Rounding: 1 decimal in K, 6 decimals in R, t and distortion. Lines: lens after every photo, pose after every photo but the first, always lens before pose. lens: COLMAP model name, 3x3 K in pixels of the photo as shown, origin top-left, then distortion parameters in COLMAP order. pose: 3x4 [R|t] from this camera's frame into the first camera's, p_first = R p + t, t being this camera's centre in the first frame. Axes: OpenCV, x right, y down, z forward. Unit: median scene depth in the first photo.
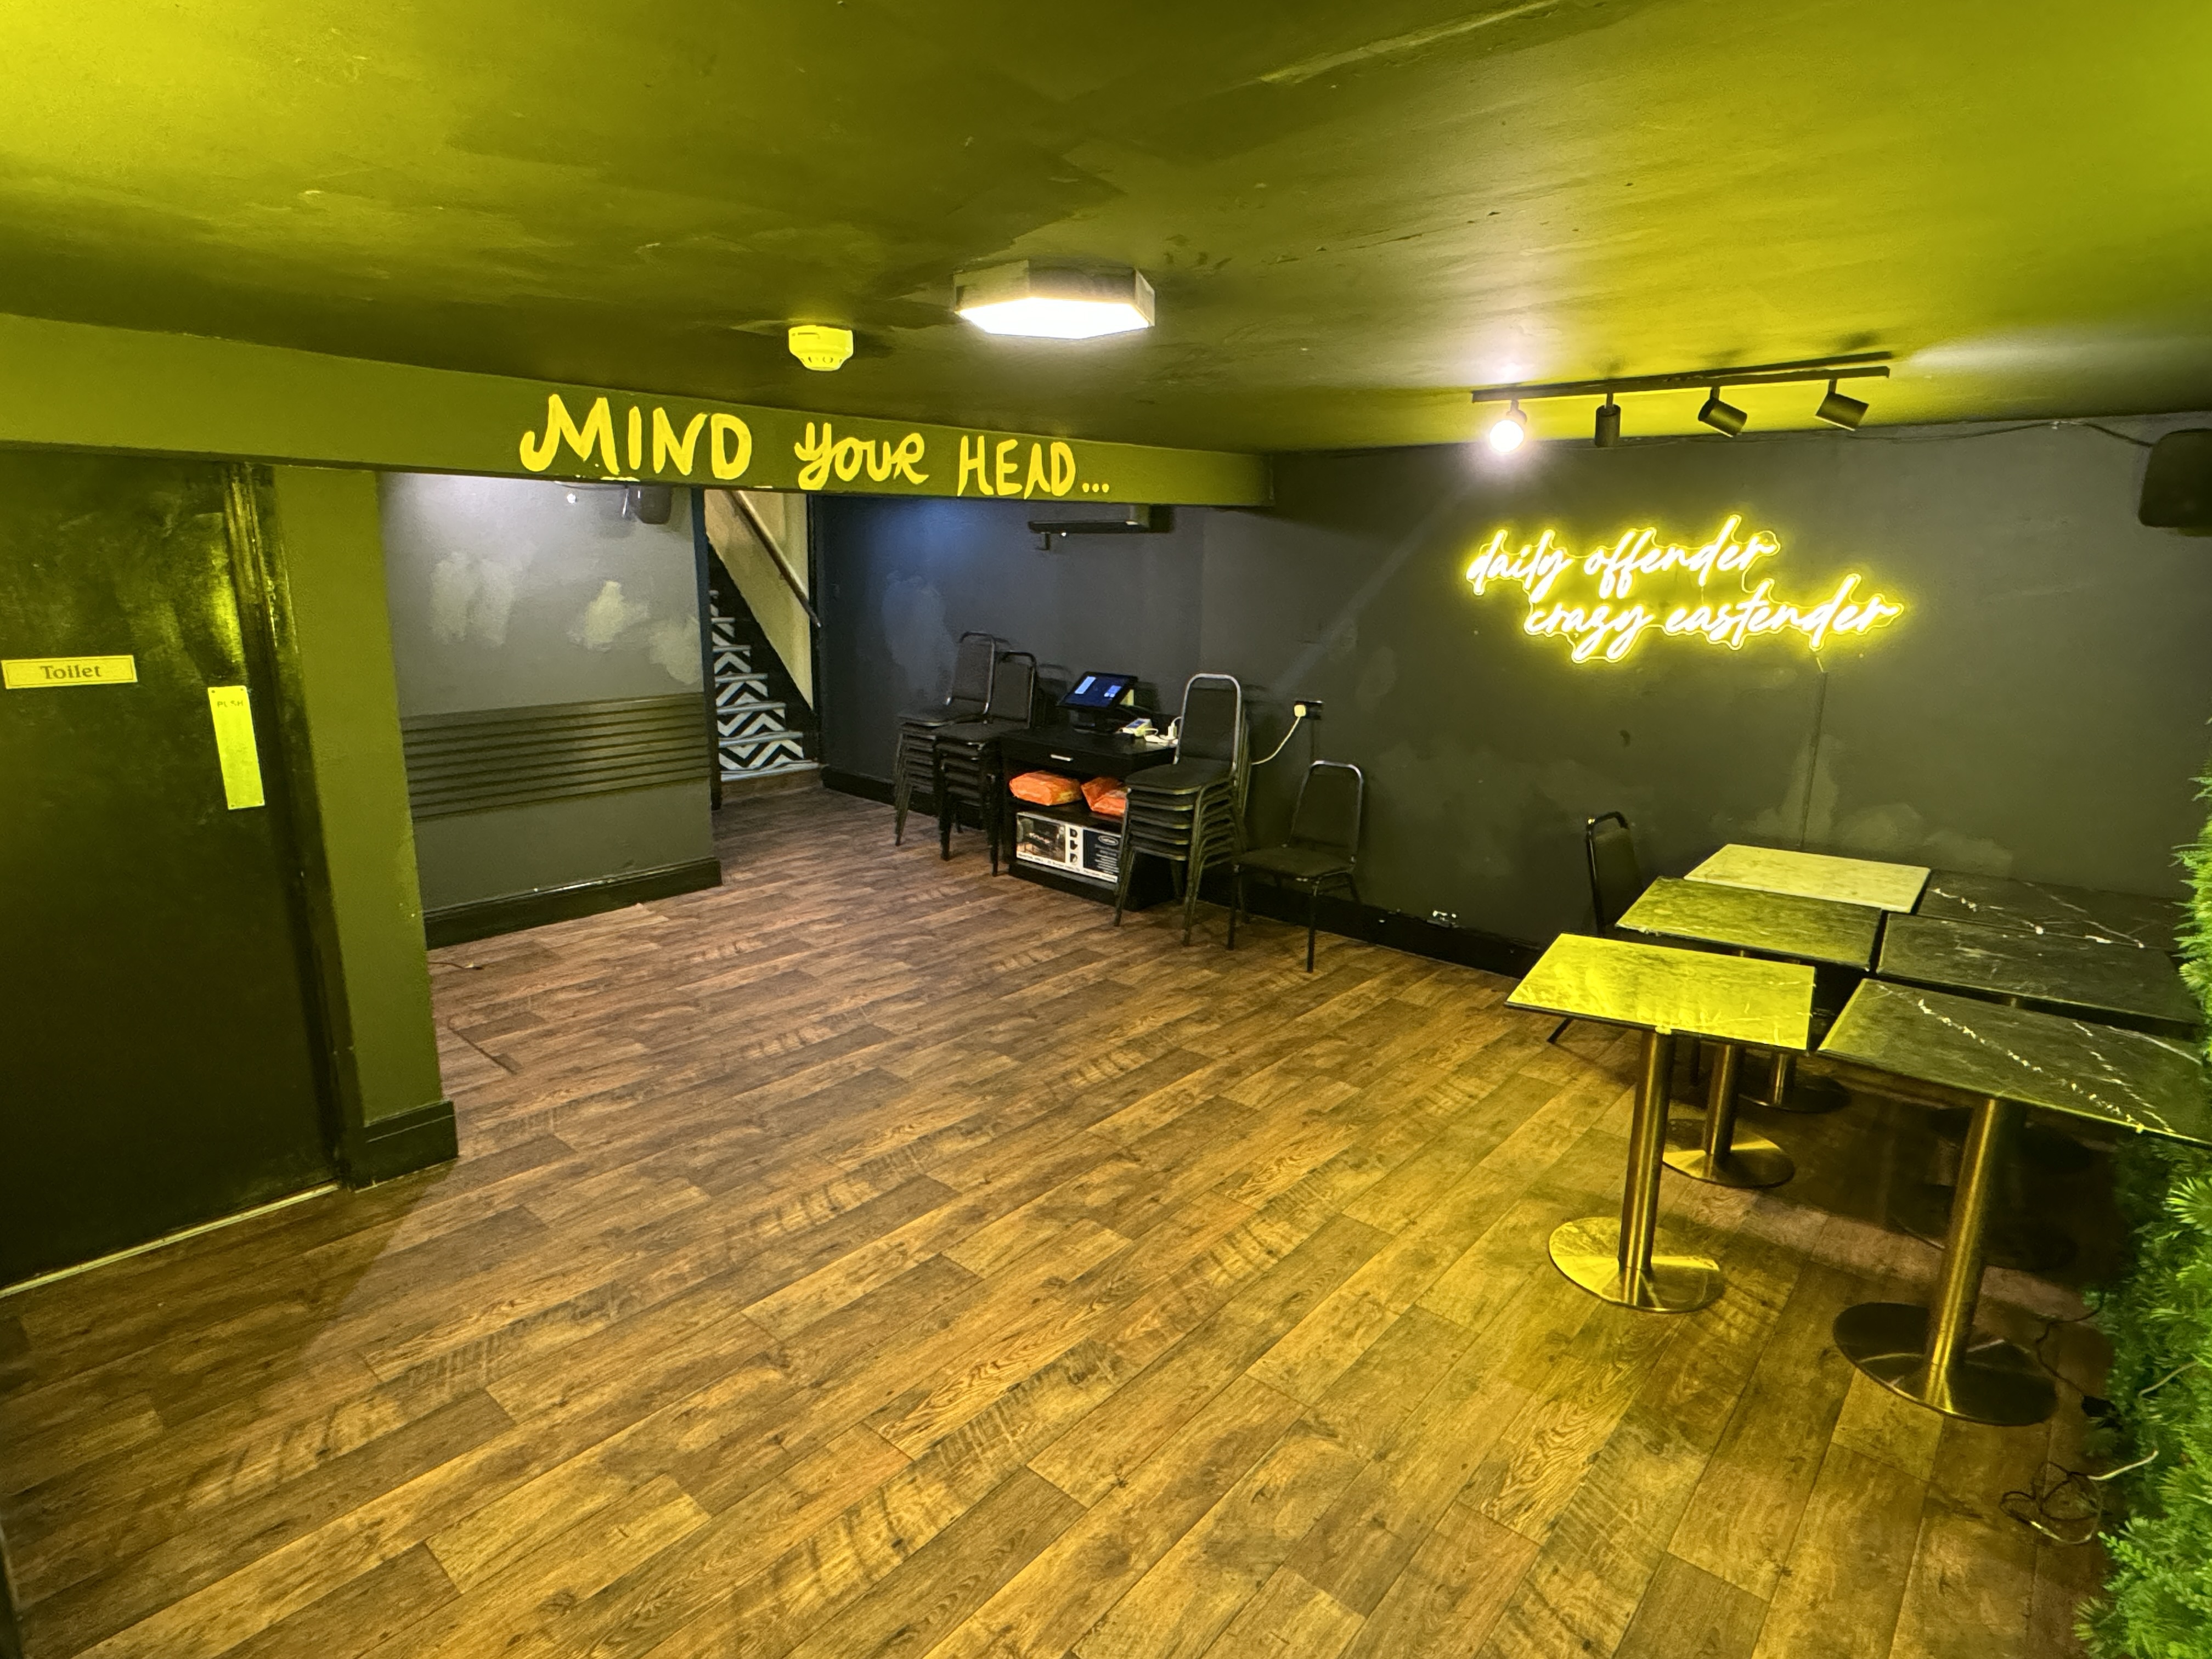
lens RADIAL K [[1173.0, 0, 1102.4], [0, 1173.0, 831.6], [0, 0, 1]] dist [-0.002448, 0.000345]
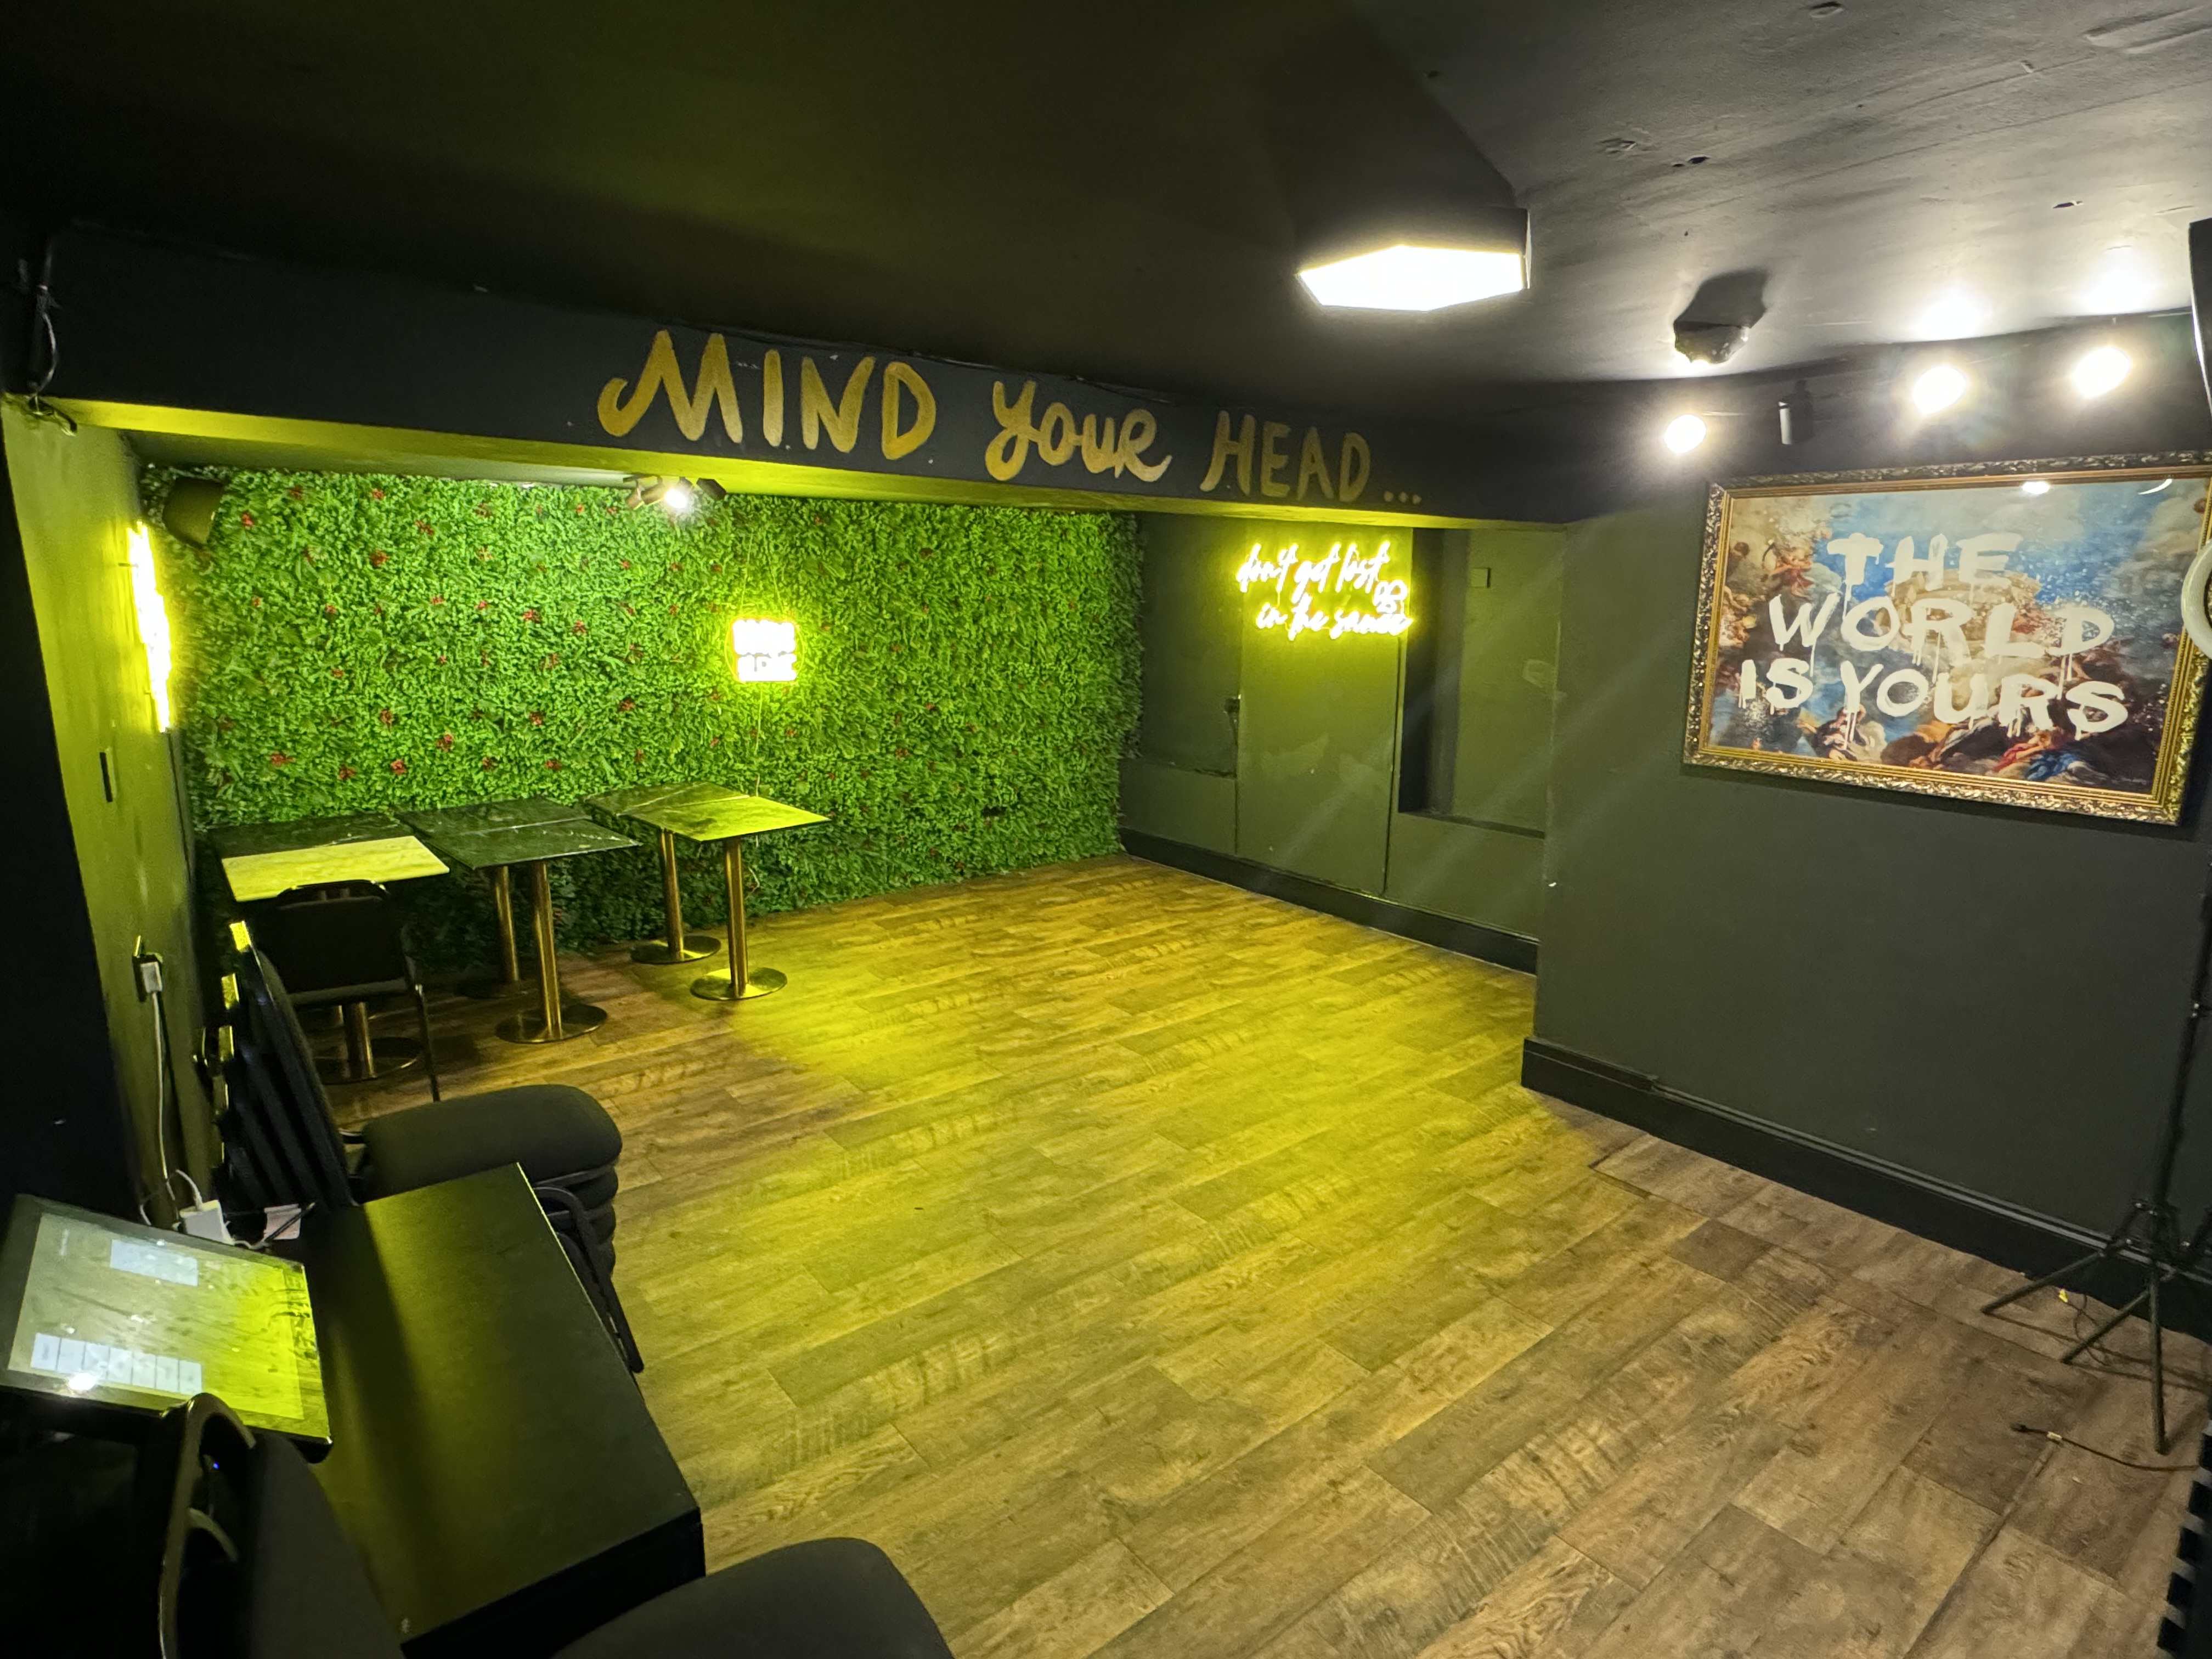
lens RADIAL K [[1173.0, 0, 1102.4], [0, 1173.0, 831.6], [0, 0, 1]] dist [-0.002448, 0.000345]
pose [[-0.982015, -0.052135, 0.181462, -0.265060], [0.030148, 0.905487, 0.423302, -0.389239], [-0.186380, 0.421160, -0.887630, 1.640822]]
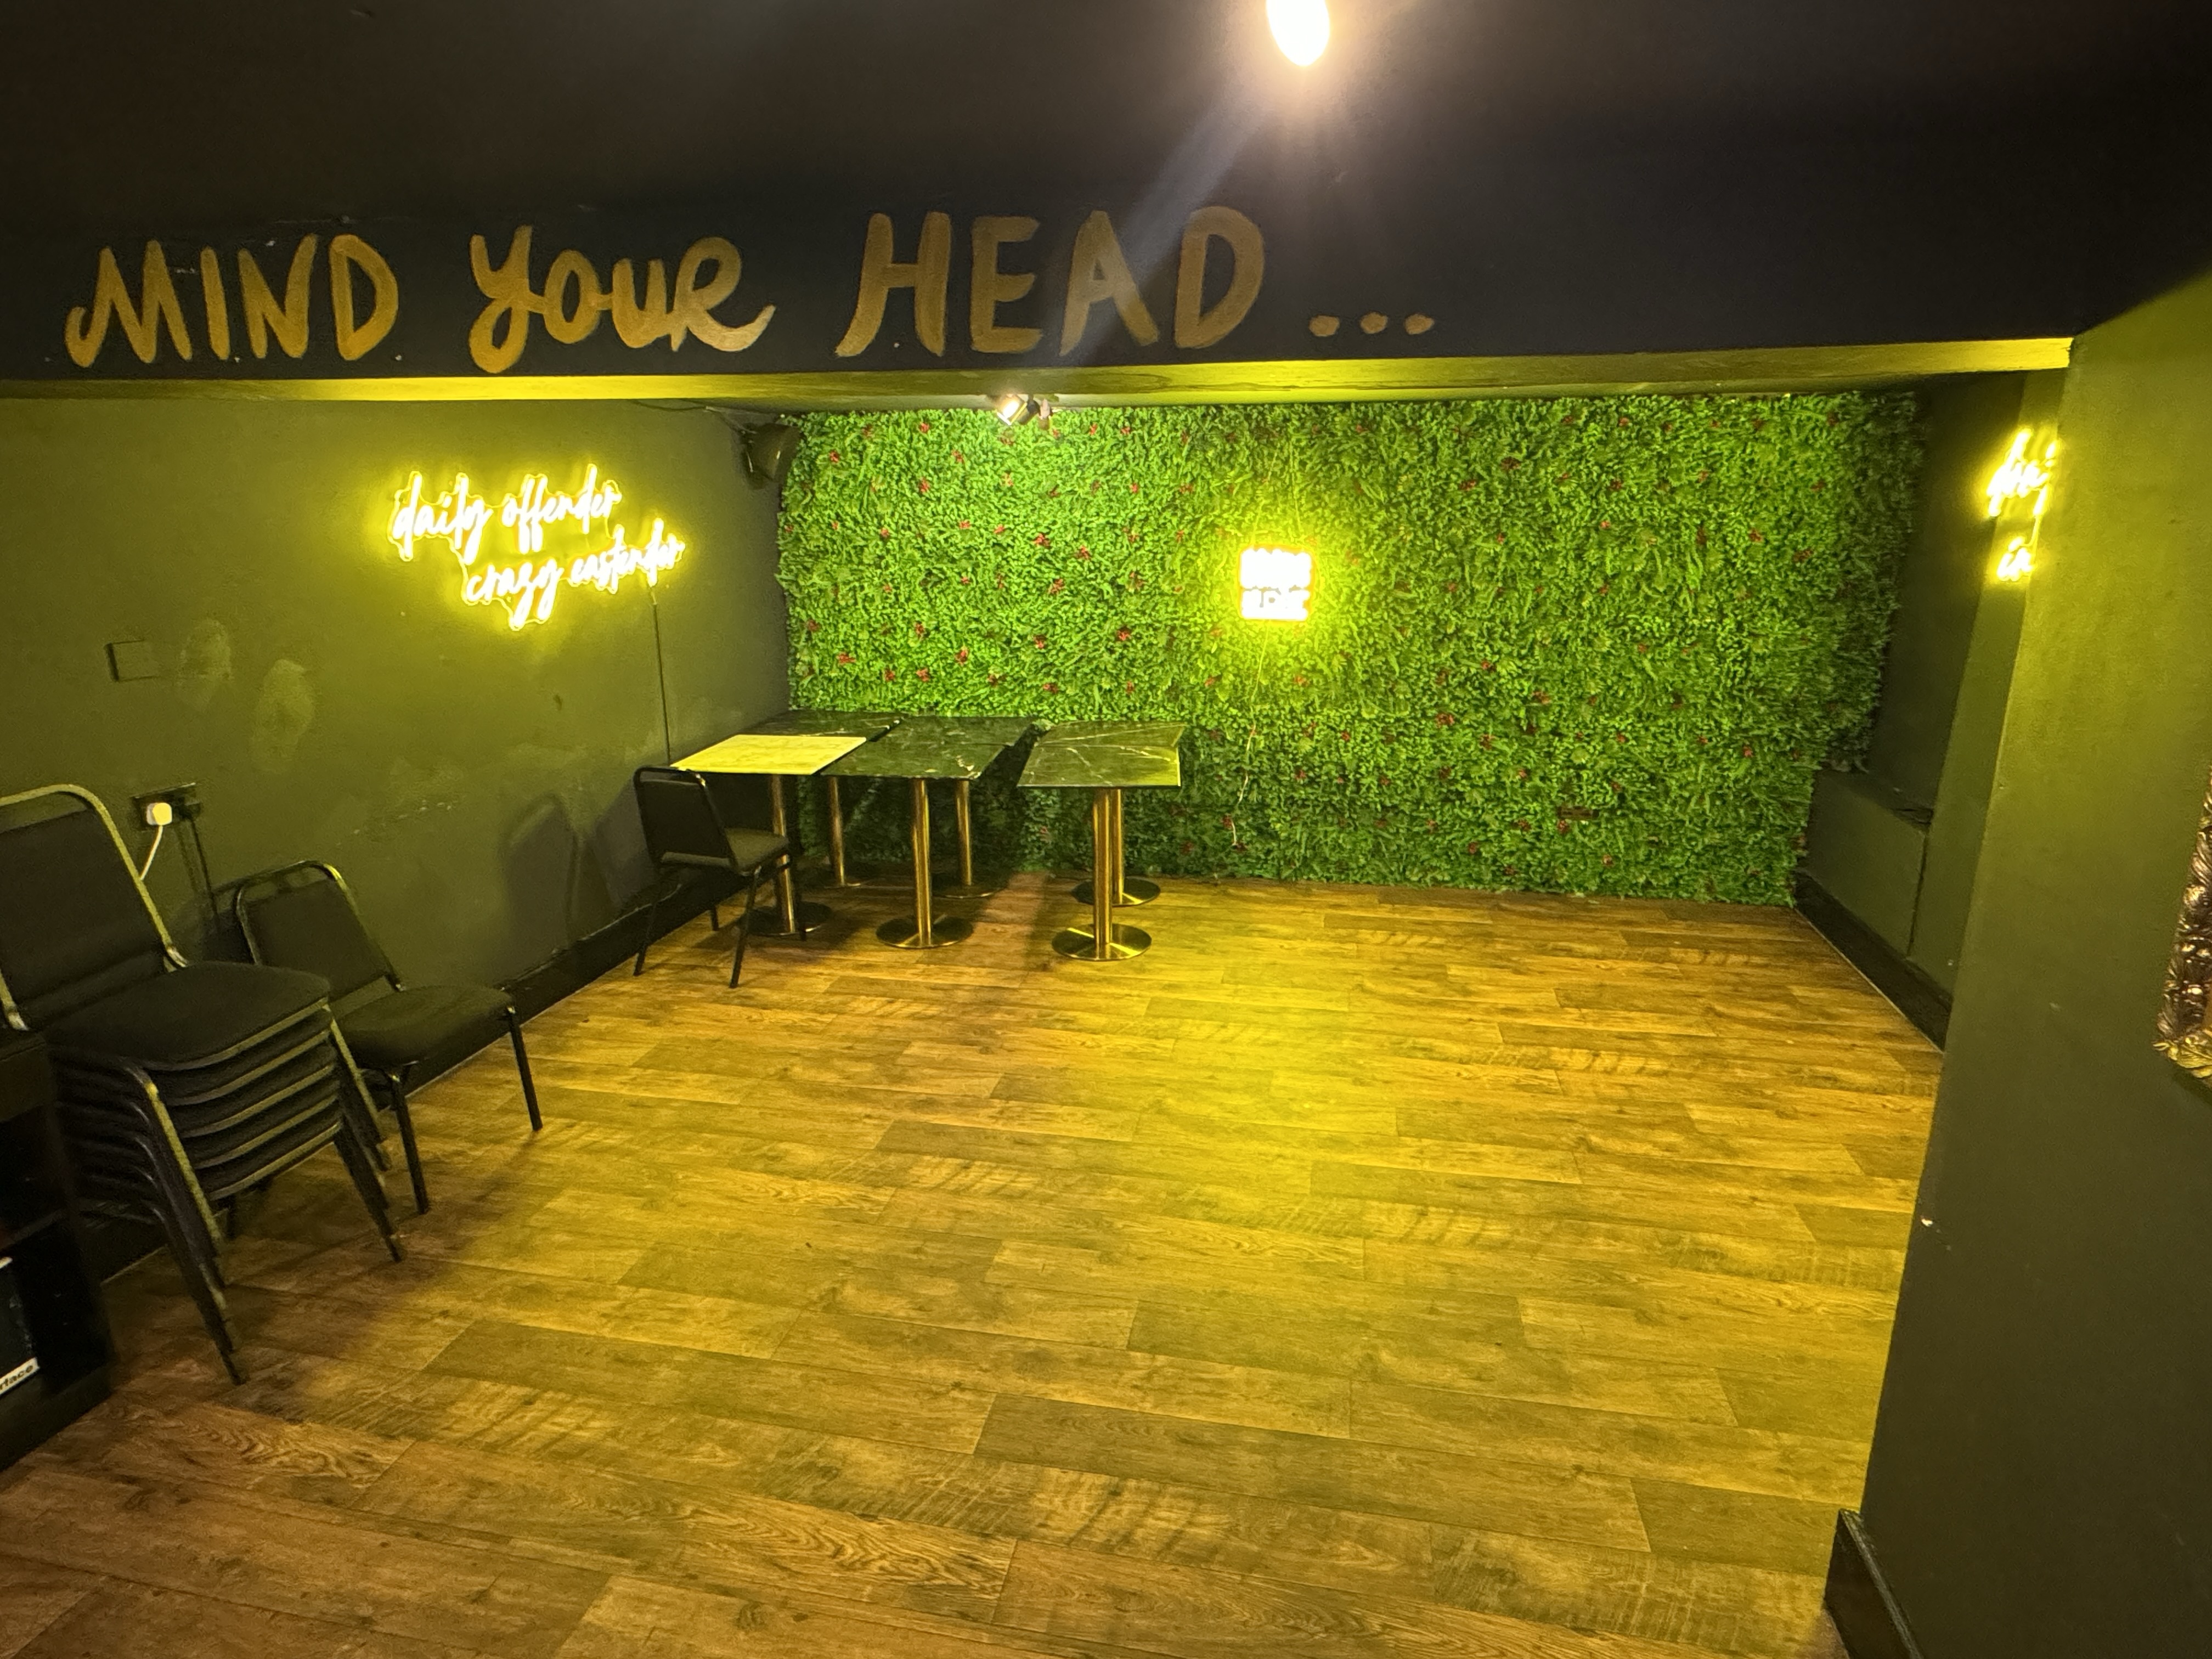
lens RADIAL K [[1173.0, 0, 1102.4], [0, 1173.0, 831.6], [0, 0, 1]] dist [-0.002448, 0.000345]
pose [[-0.494065, -0.239620, 0.835752, -0.609501], [0.200012, 0.904162, 0.377474, -0.269866], [-0.846106, 0.353657, -0.398788, 1.113536]]
